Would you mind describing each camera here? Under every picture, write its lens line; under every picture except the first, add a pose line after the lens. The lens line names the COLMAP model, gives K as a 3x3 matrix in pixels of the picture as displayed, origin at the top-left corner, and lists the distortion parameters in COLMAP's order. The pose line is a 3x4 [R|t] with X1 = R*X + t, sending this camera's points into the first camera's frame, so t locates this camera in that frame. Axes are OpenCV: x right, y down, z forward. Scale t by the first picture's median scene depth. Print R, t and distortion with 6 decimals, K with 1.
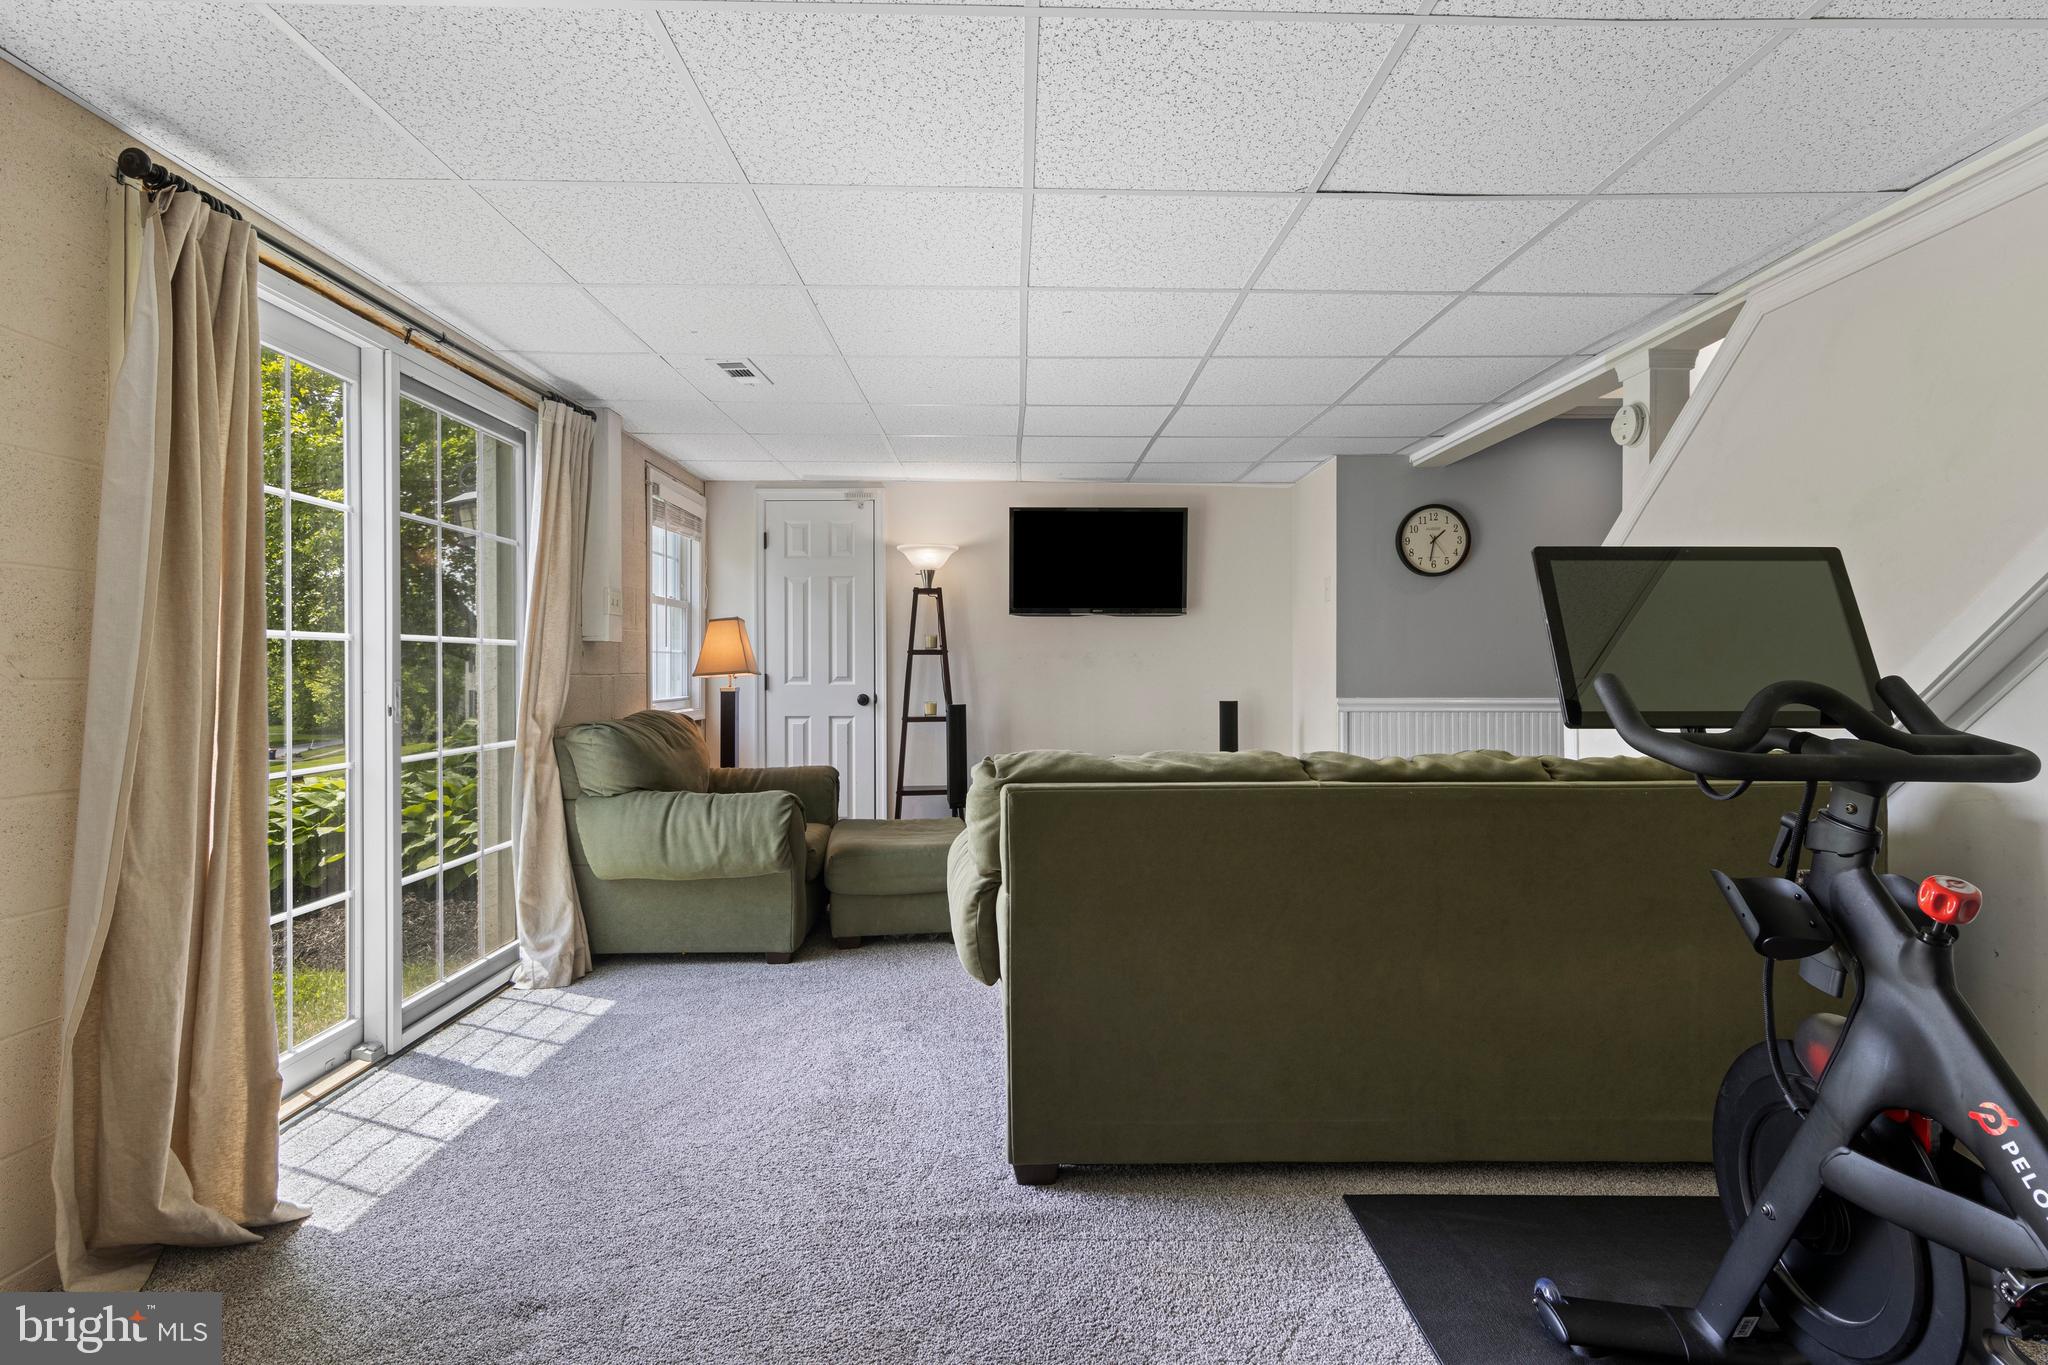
lens RADIAL K [[1038.7, 0, 1026.2], [0, 1038.7, 672.5], [0, 0, 1]] dist [0.008493, -0.000242]
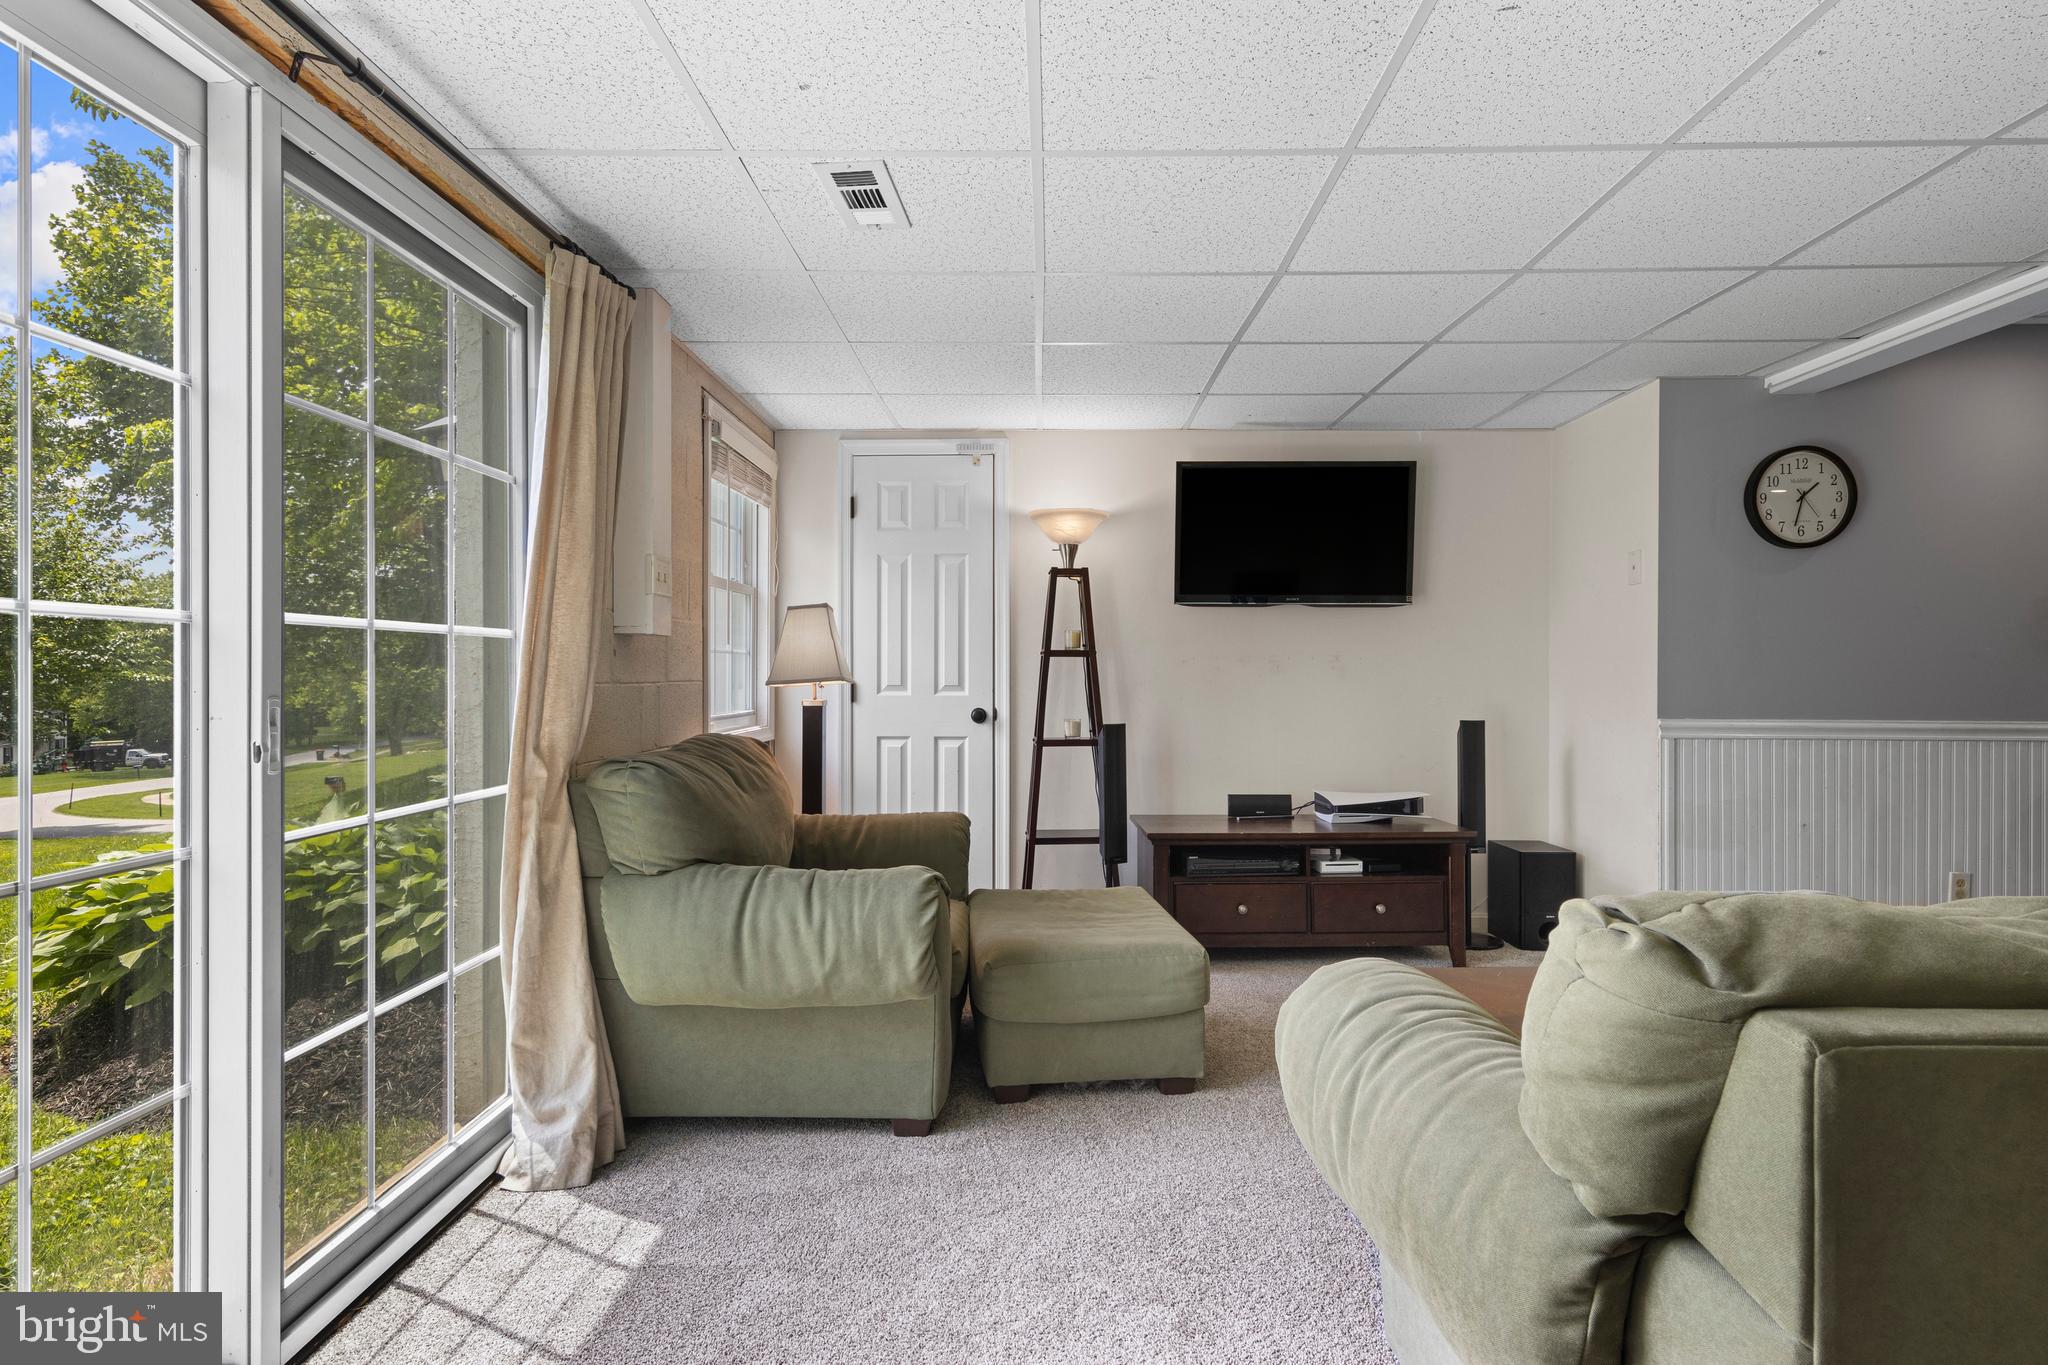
lens RADIAL K [[1044.2, 0, 1025.7], [0, 1044.2, 677.5], [0, 0, 1]] dist [0.010587, -0.001632]
pose [[0.999371, 0.004173, -0.035228, -0.151215], [-0.004171, 0.999991, 0.000118, -0.003185], [0.035228, 0.000029, 0.999379, 0.368902]]
